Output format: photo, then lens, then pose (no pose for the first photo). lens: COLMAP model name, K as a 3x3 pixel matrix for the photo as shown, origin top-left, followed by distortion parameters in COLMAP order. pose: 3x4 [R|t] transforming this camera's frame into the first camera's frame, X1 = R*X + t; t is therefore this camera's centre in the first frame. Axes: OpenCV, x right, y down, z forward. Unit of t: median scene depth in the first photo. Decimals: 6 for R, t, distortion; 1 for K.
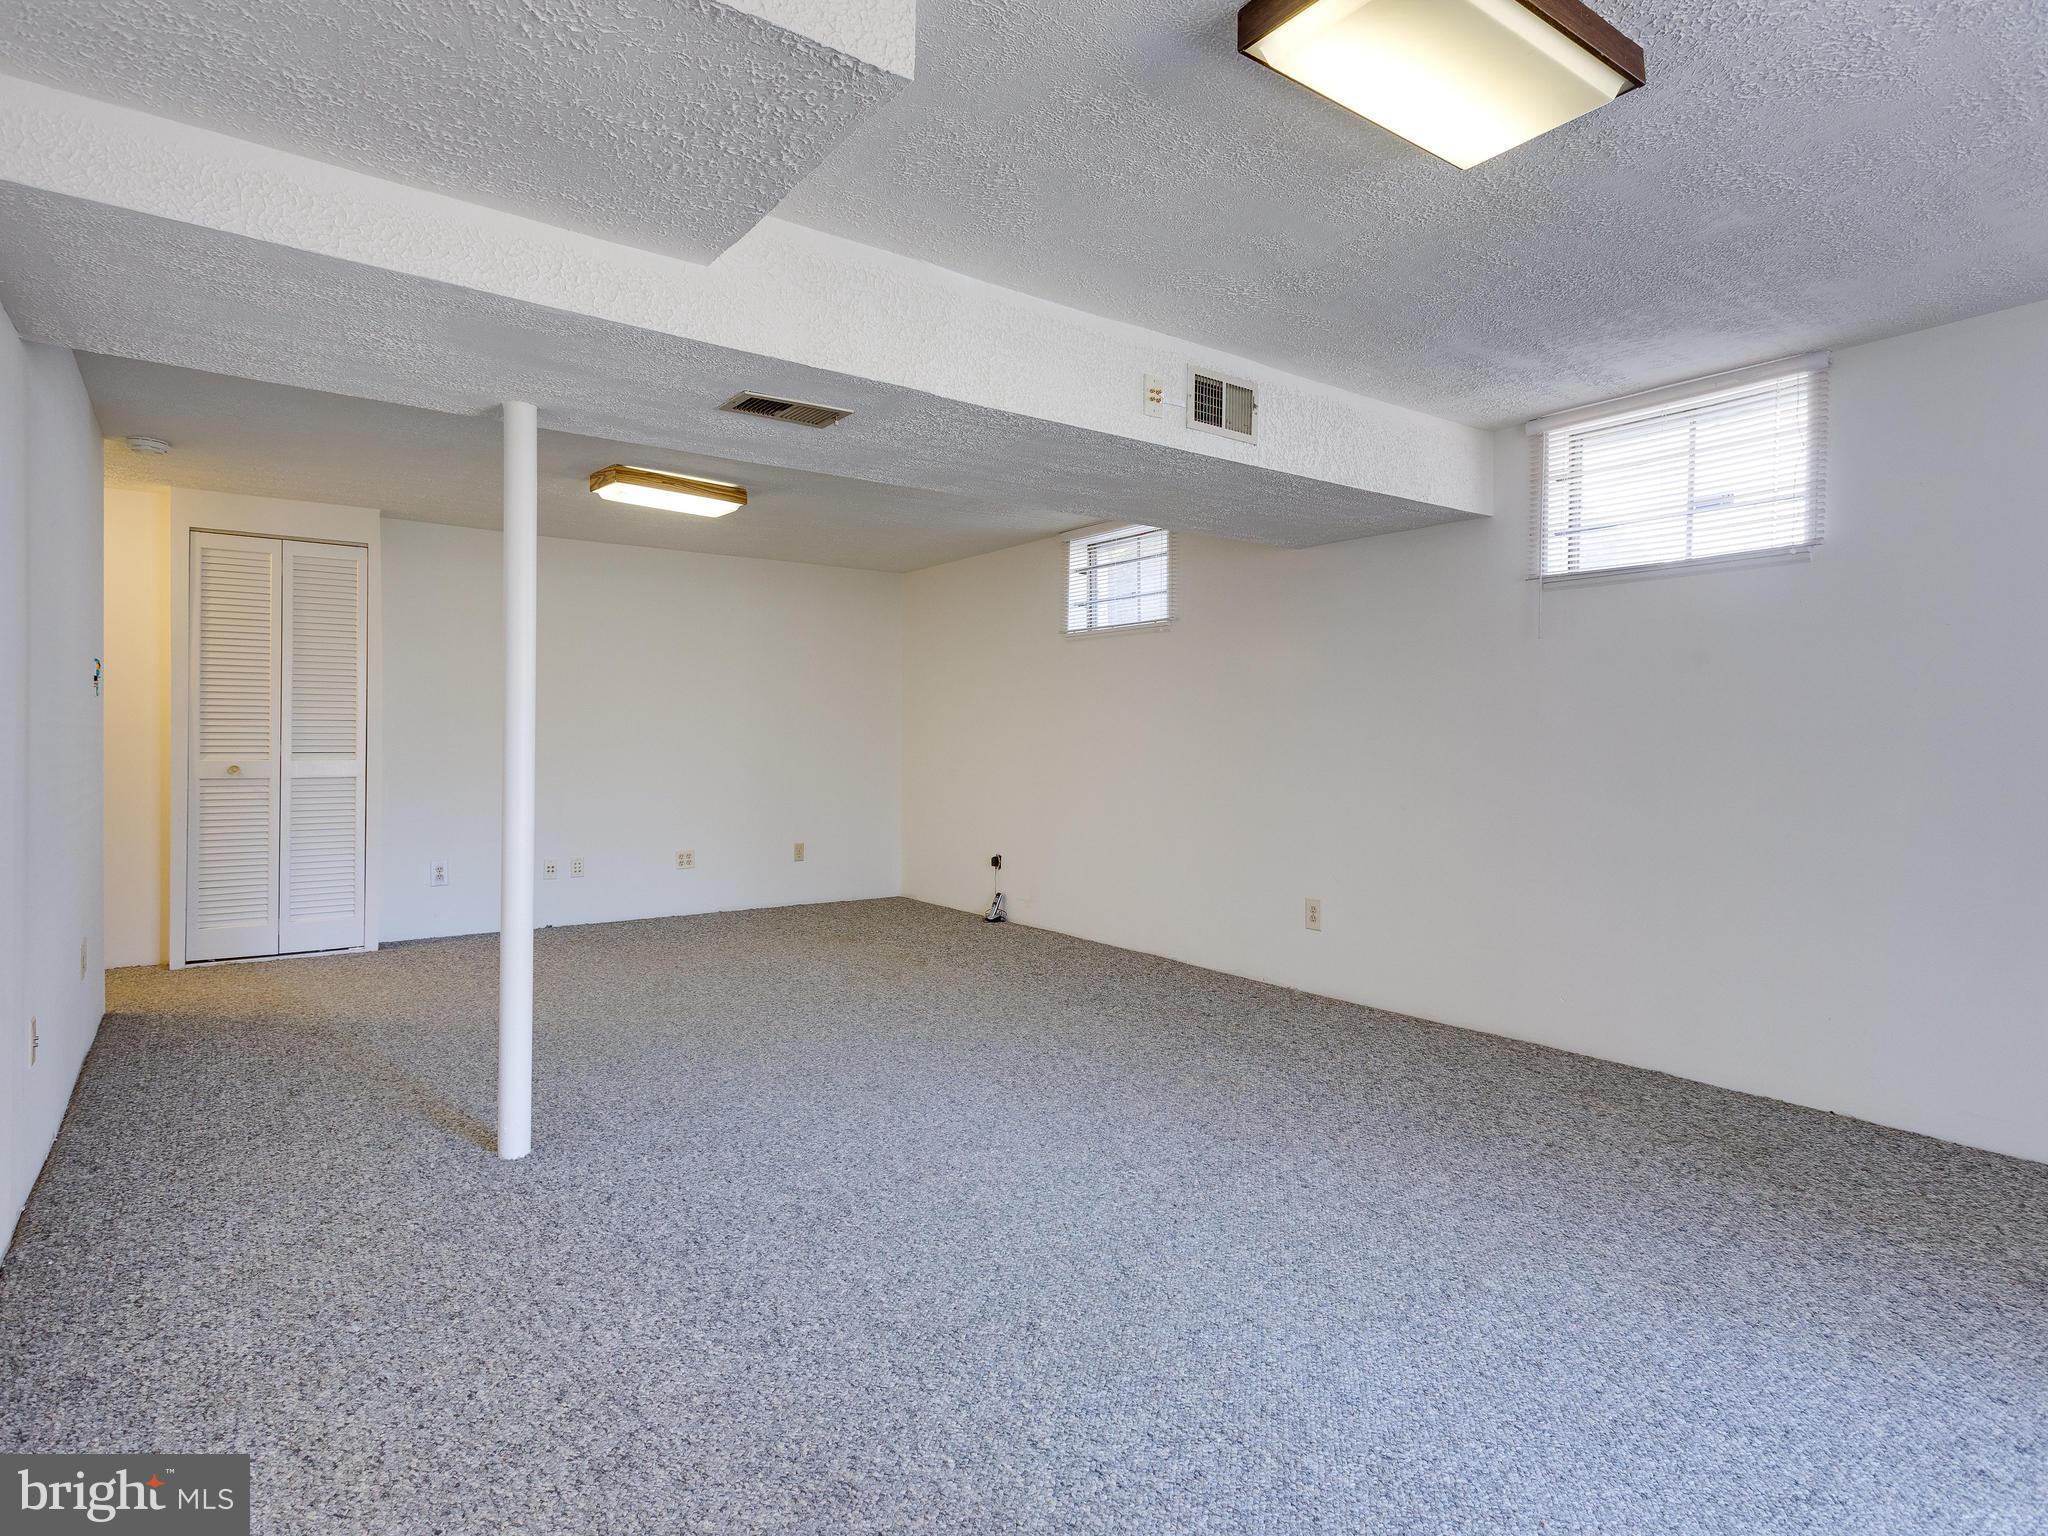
lens RADIAL K [[1106.2, 0, 1031.2], [0, 1106.2, 774.9], [0, 0, 1]] dist [0.001525, -0.000058]
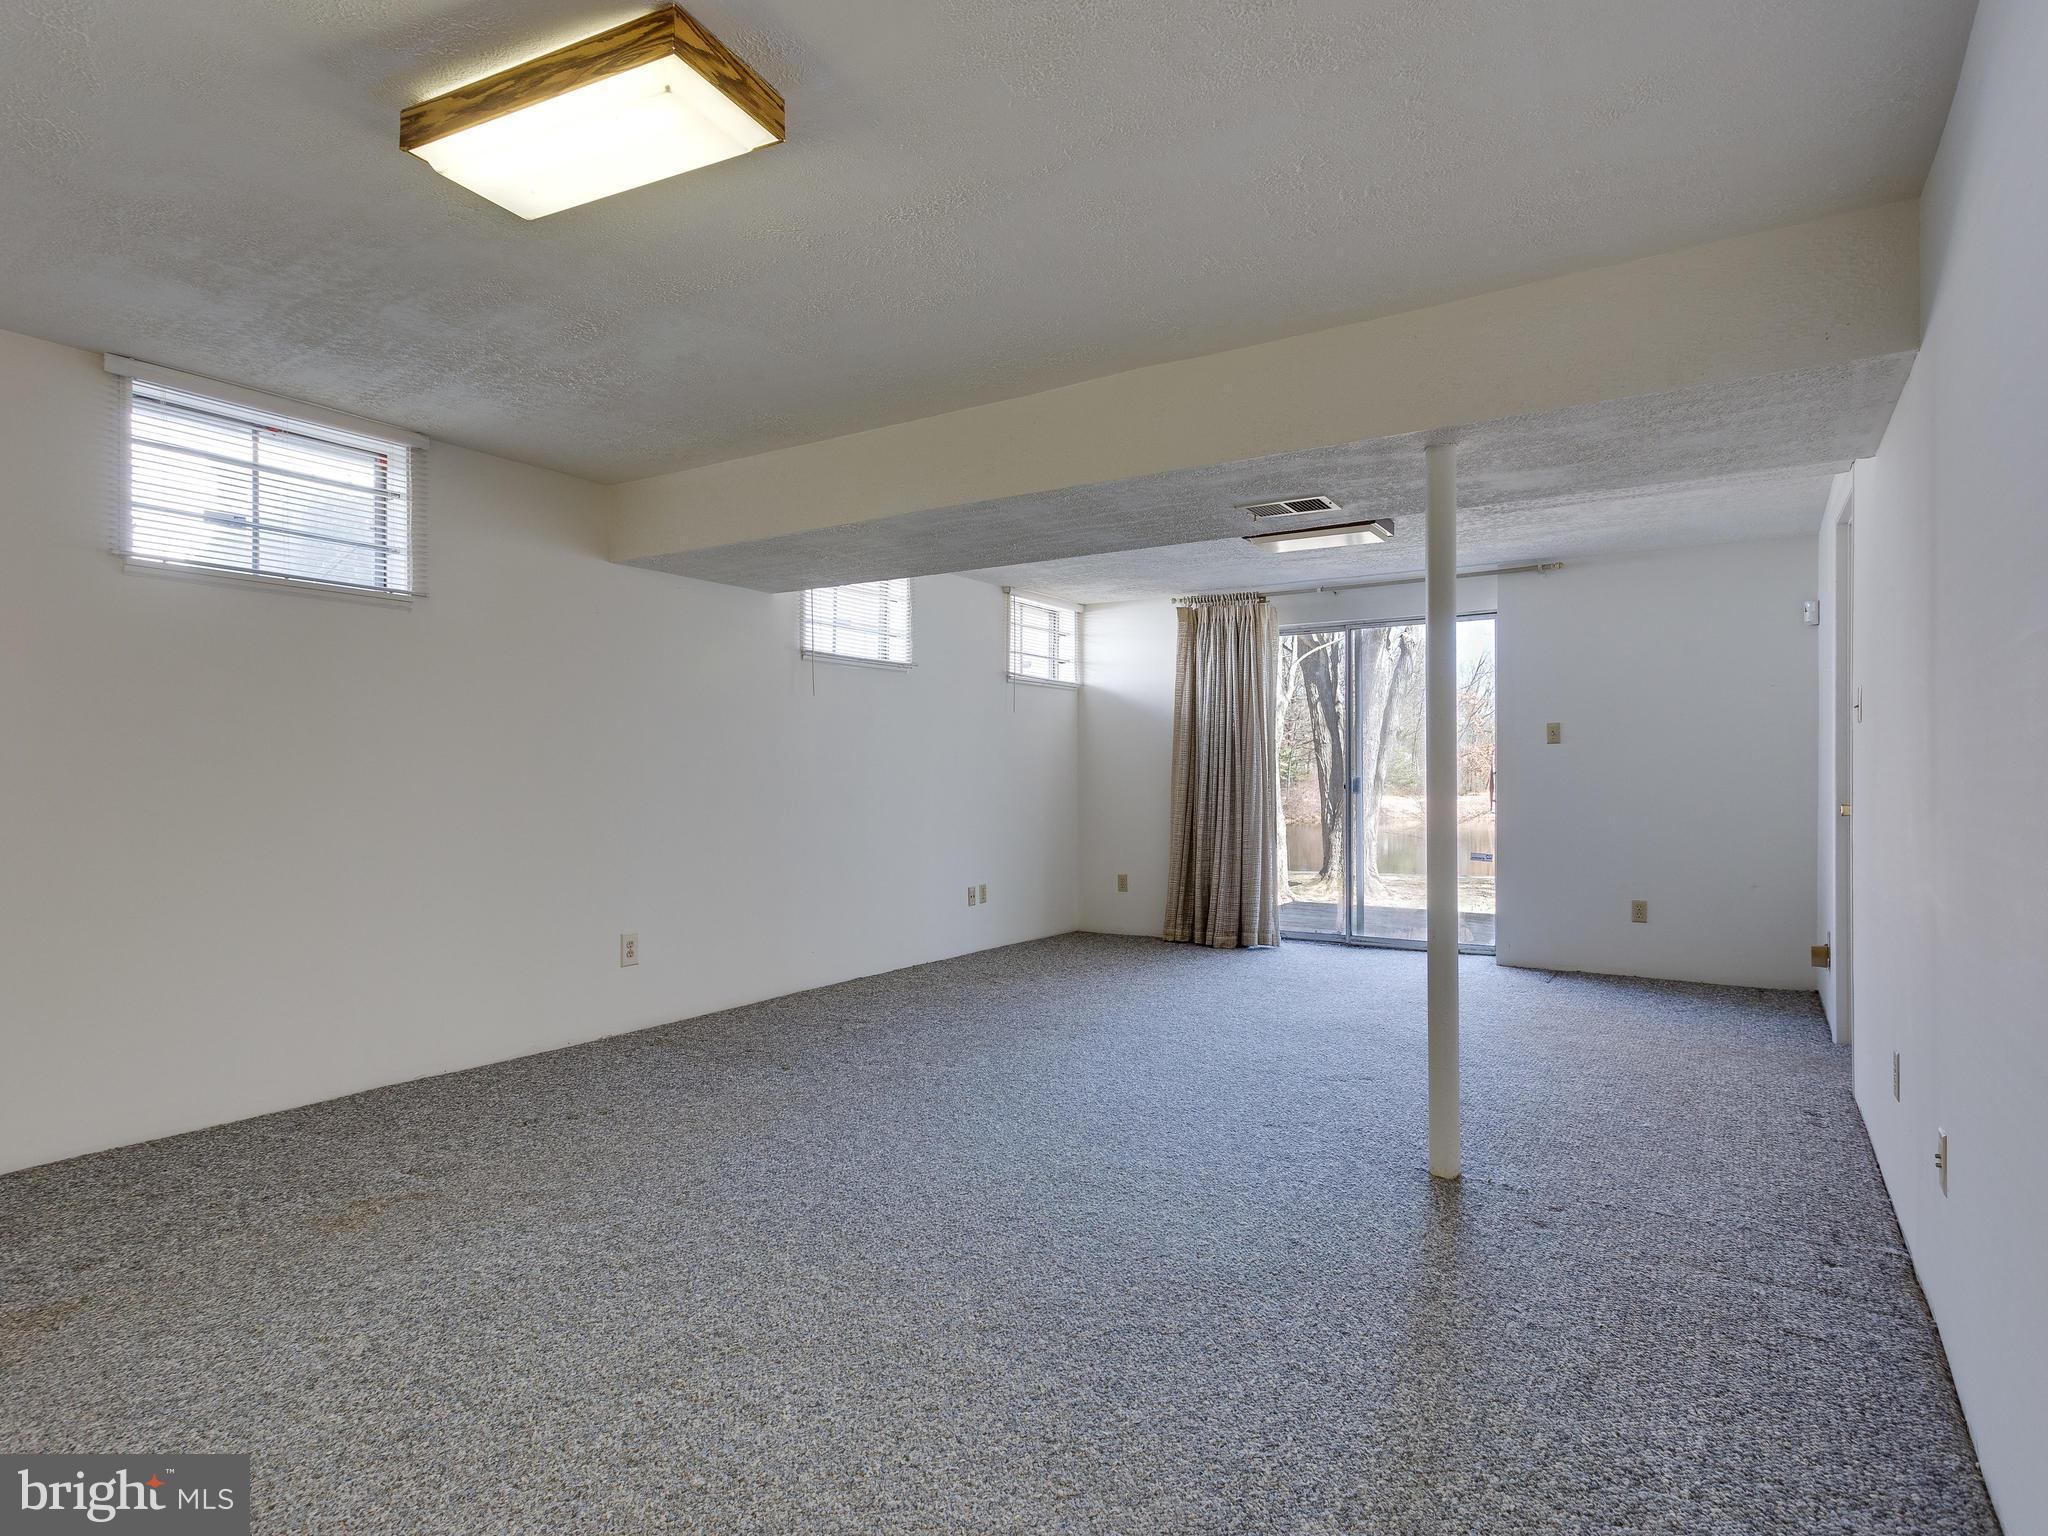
lens RADIAL K [[1106.2, 0, 1031.2], [0, 1106.2, 774.9], [0, 0, 1]] dist [0.001525, -0.000058]
pose [[-0.372157, -0.009693, 0.928119, -0.760828], [0.026857, 0.999414, 0.021206, -0.035695], [-0.927781, 0.032818, -0.371679, 1.028662]]
